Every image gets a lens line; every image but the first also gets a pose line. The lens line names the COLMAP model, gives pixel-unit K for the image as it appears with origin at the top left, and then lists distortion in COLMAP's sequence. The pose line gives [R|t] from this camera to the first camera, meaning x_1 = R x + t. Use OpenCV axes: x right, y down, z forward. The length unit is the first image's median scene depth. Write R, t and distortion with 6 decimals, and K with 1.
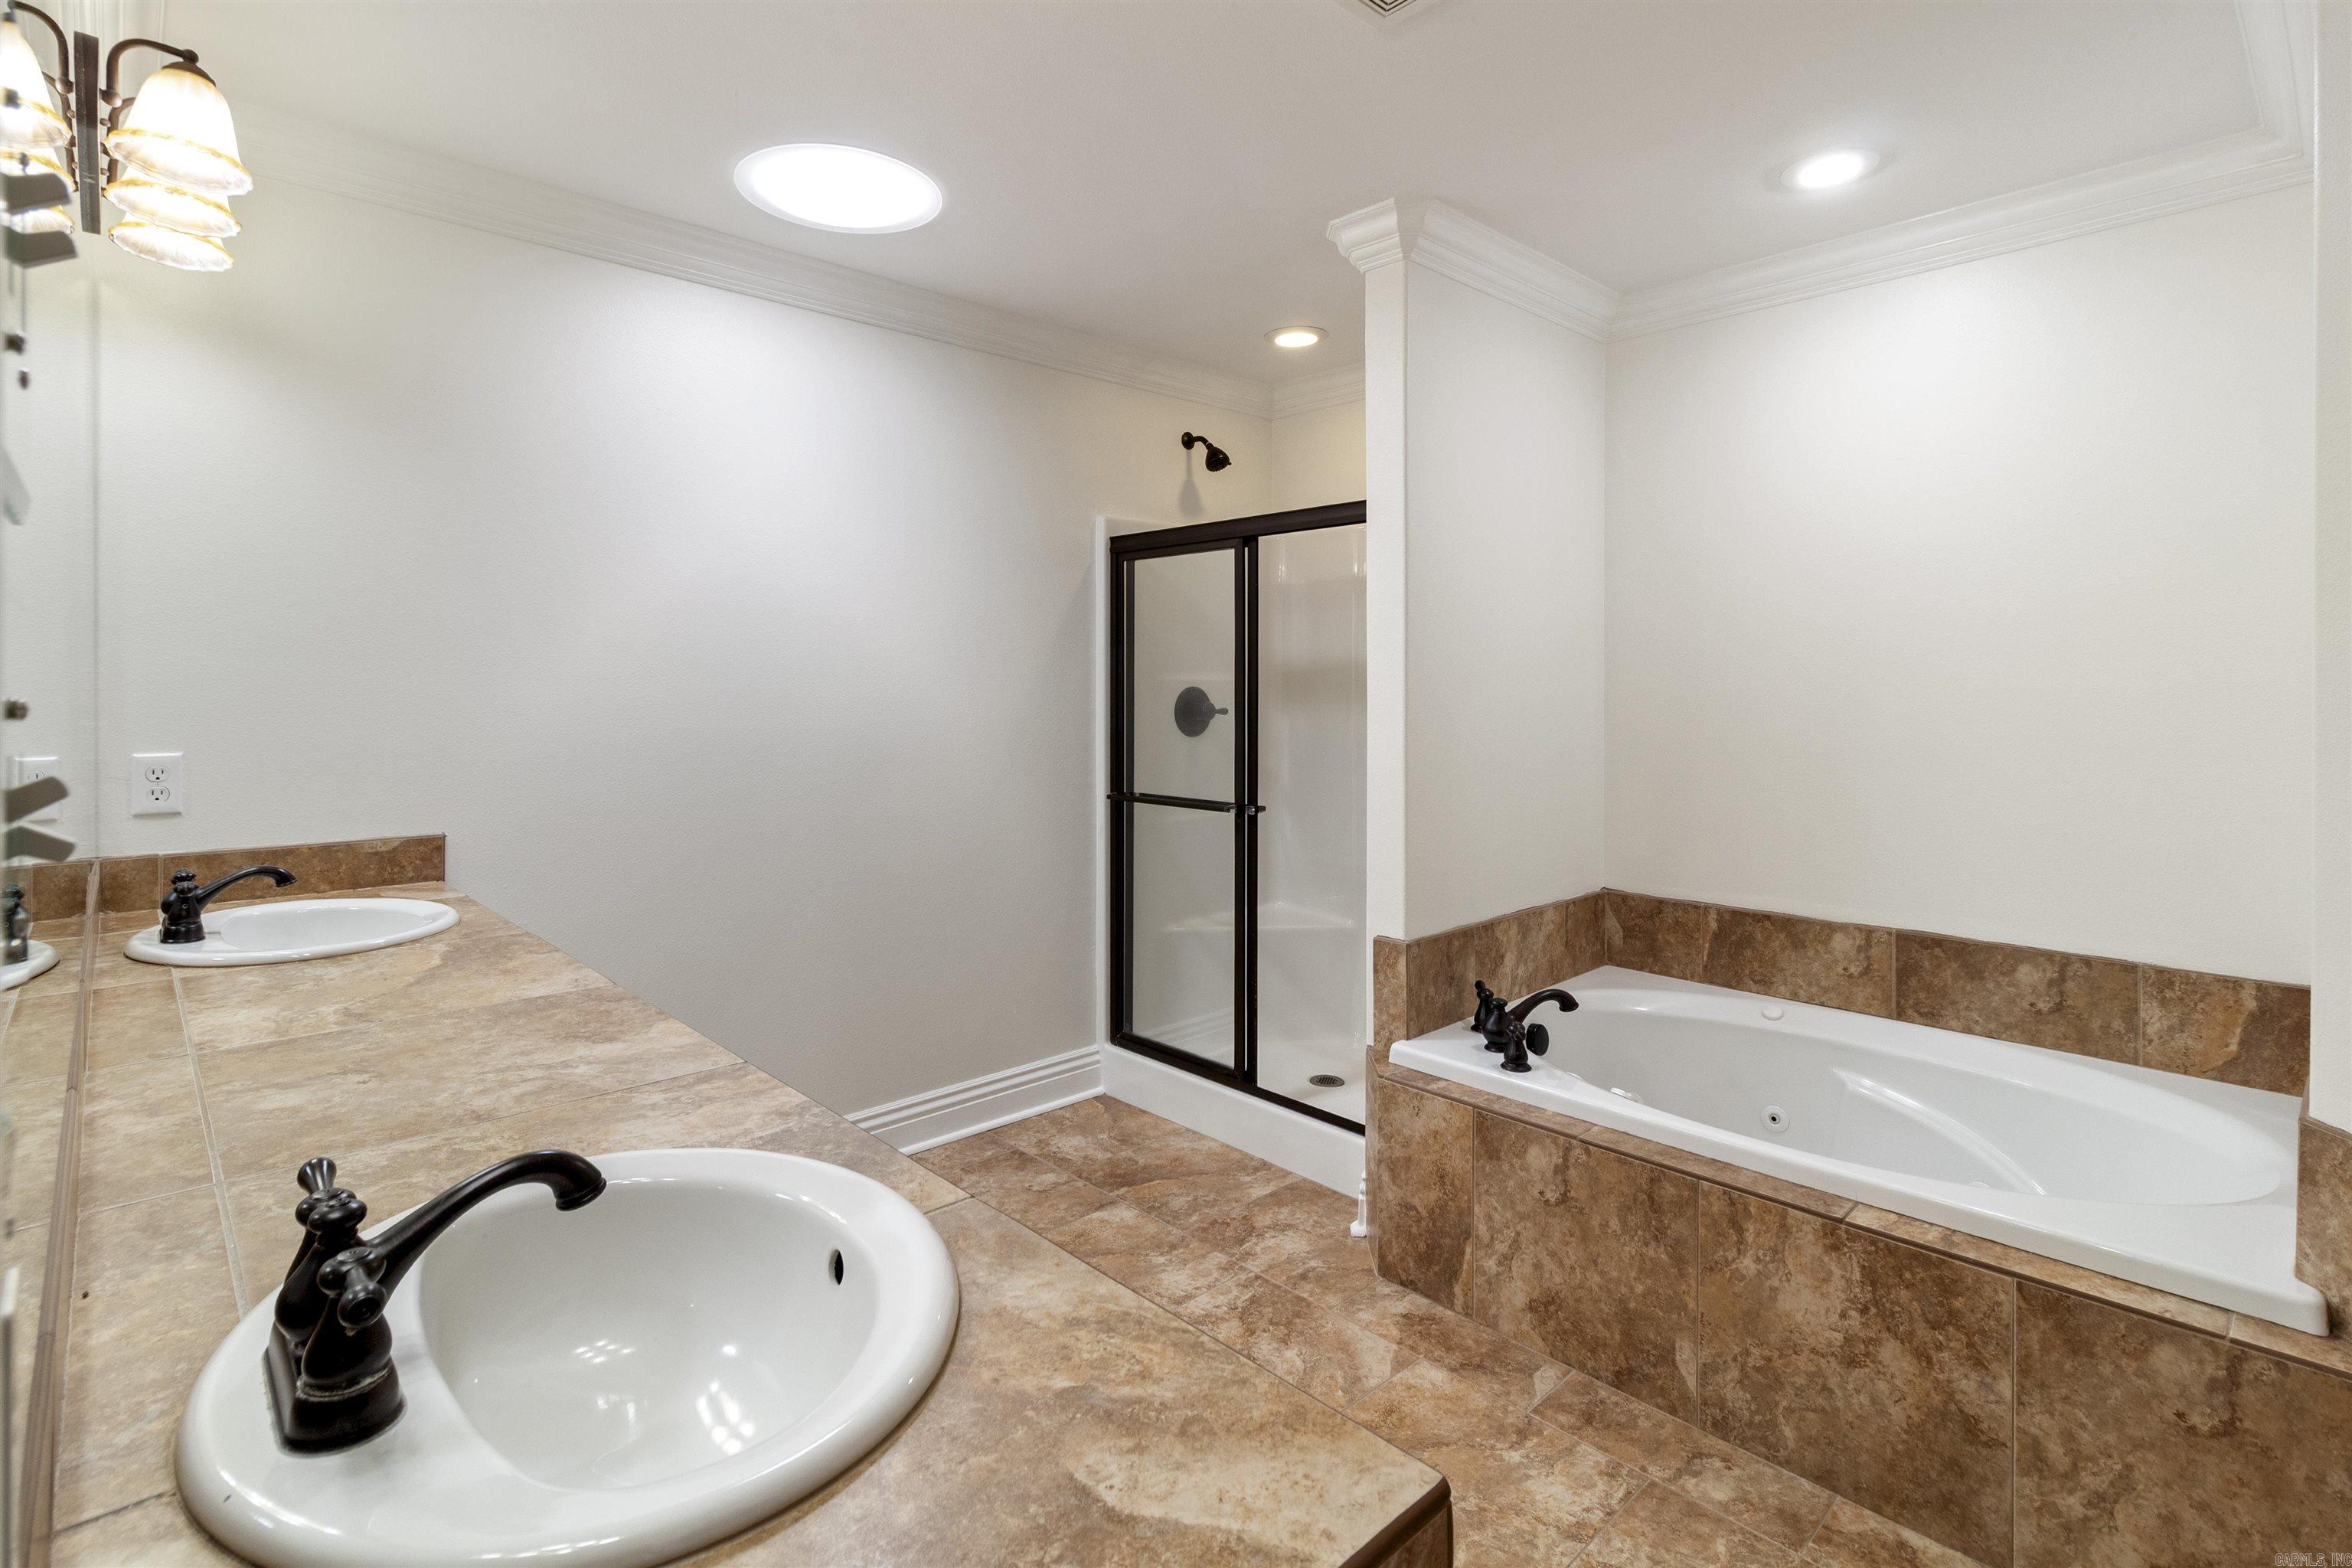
lens RADIAL K [[1108.5, 0, 1183.8], [0, 1108.5, 695.7], [0, 0, 1]] dist [-0.003745, 0.000432]
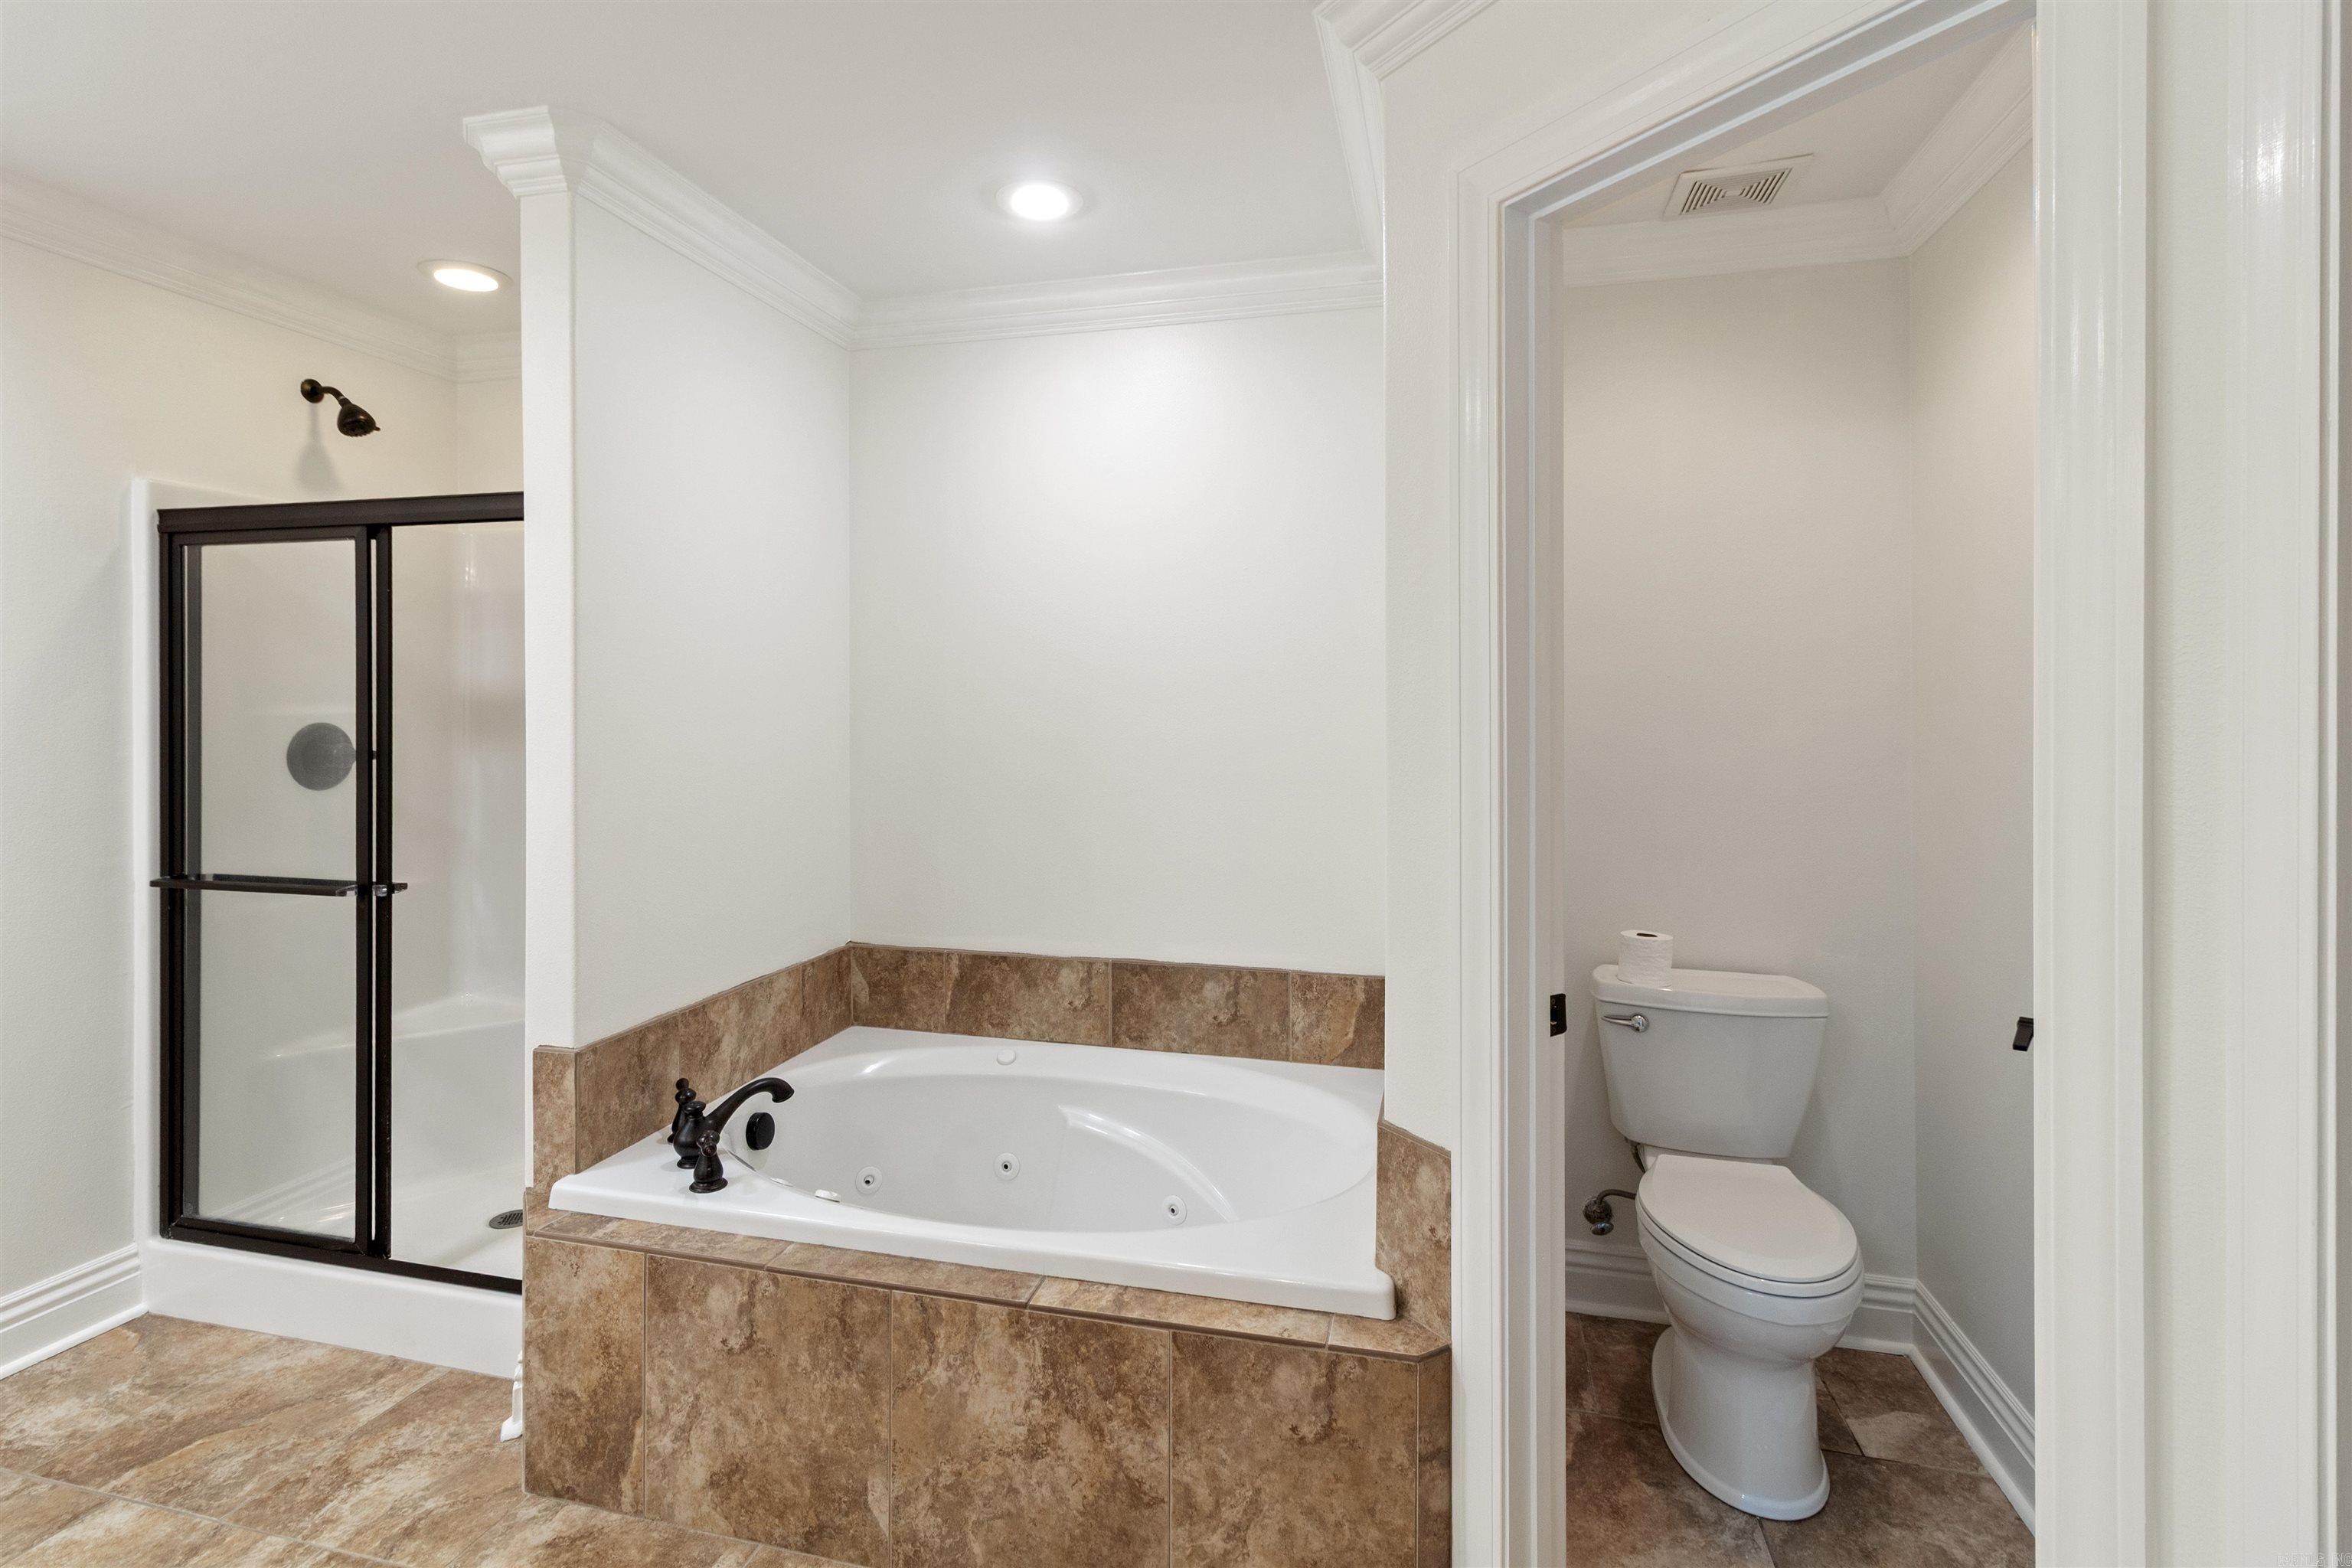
lens RADIAL K [[1108.5, 0, 1181.6], [0, 1108.5, 720.0], [0, 0, 1]] dist [-0.003745, 0.000432]
pose [[0.835754, -0.004159, 0.549089, 0.131771], [0.002745, 0.999990, 0.003396, -0.016885], [-0.549098, -0.001330, 0.835757, 0.098659]]
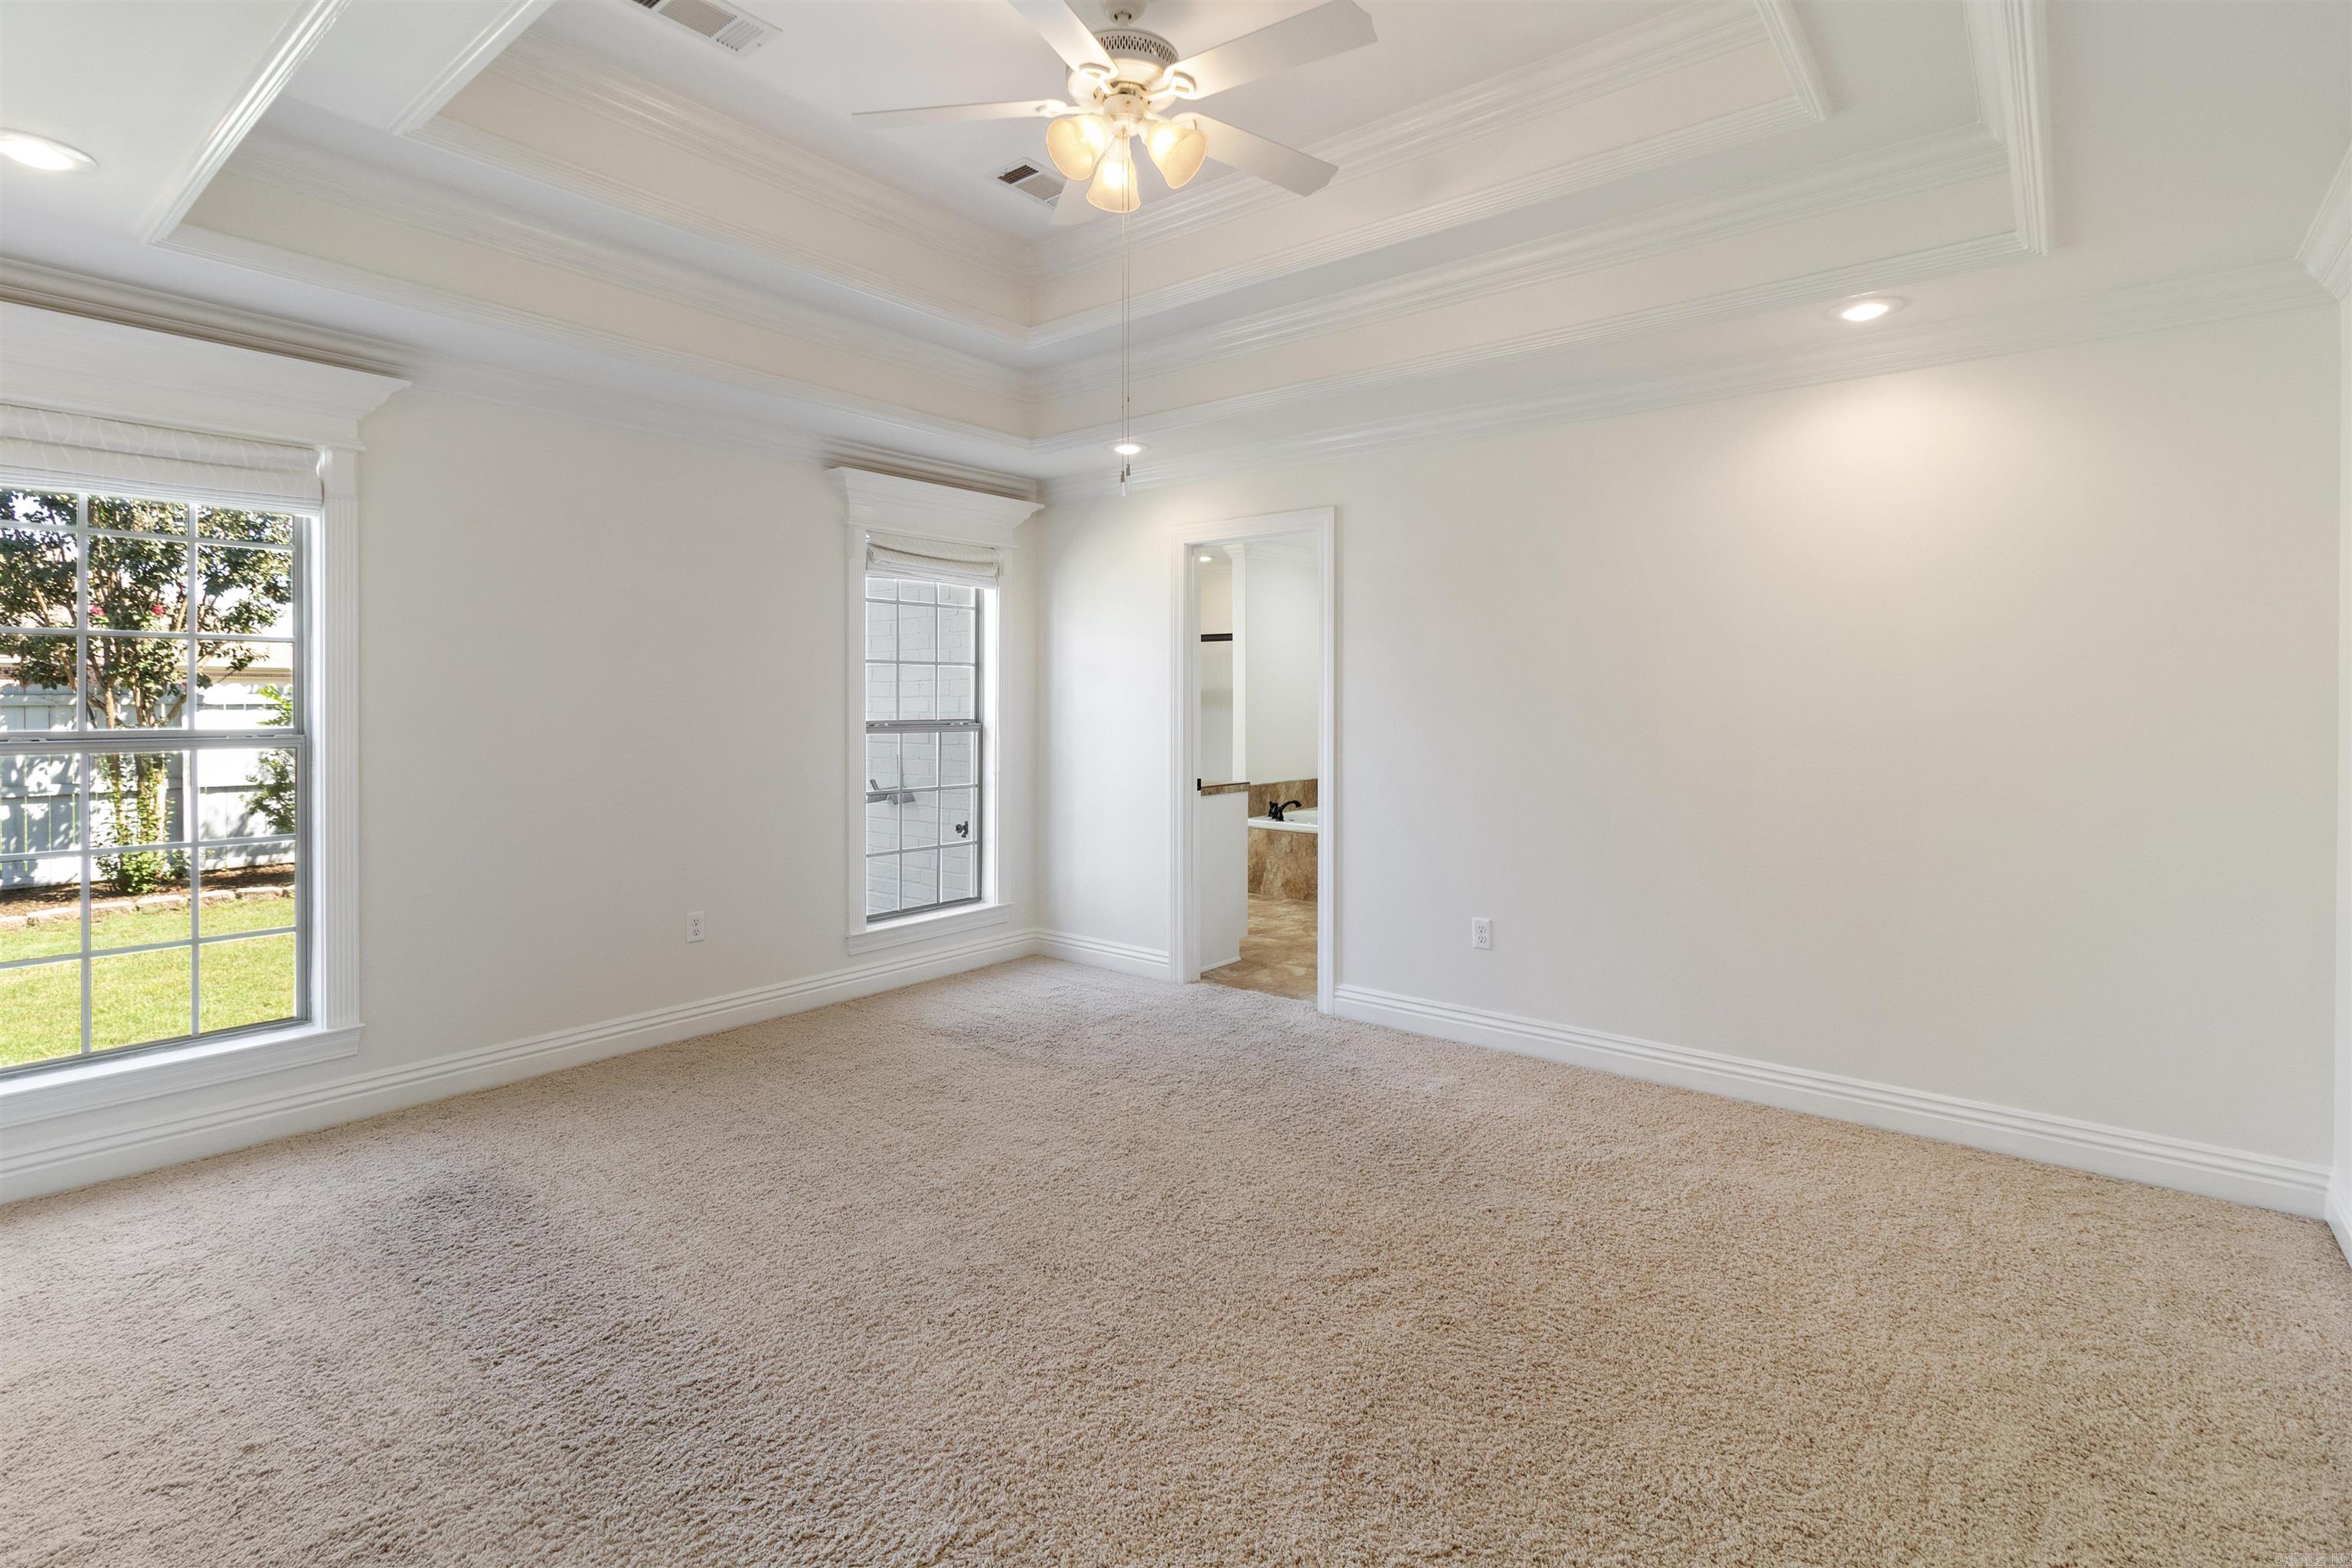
lens RADIAL K [[1108.5, 0, 1170.8], [0, 1108.5, 707.1], [0, 0, 1]] dist [-0.003745, 0.000432]
pose [[0.991453, 0.003673, 0.130416, -0.386798], [-0.004227, 0.999983, 0.003972, 0.004103], [-0.130399, -0.004489, 0.991451, -1.917358]]
